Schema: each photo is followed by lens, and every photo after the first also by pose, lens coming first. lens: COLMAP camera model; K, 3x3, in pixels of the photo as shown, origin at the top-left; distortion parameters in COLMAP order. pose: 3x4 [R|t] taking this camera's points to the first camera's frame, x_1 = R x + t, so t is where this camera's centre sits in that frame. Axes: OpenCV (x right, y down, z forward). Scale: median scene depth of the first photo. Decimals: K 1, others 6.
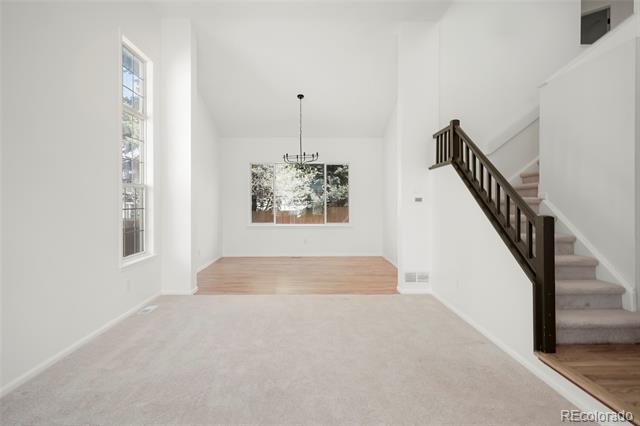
lens RADIAL K [[331.5, 0, 319.5], [0, 331.5, 201.7], [0, 0, 1]] dist [0.000443, 0.000264]
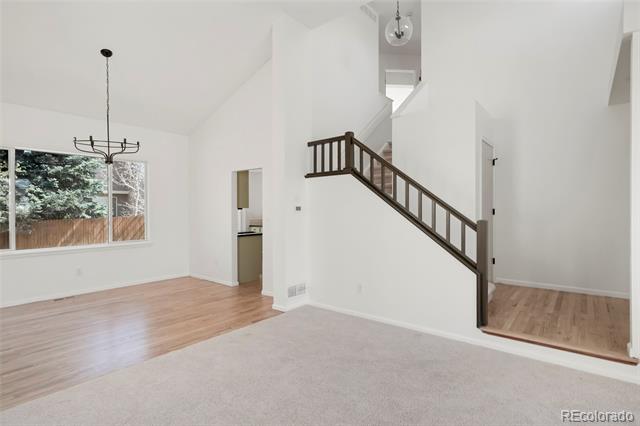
lens RADIAL K [[319.1, 0, 320.0], [0, 319.1, 213.0], [0, 0, 1]] dist [0.000482, 0.000213]
pose [[0.654443, -0.012892, 0.756002, -0.353851], [0.009165, 0.999916, 0.009118, -0.001001], [-0.756056, 0.000962, 0.654506, 0.352423]]
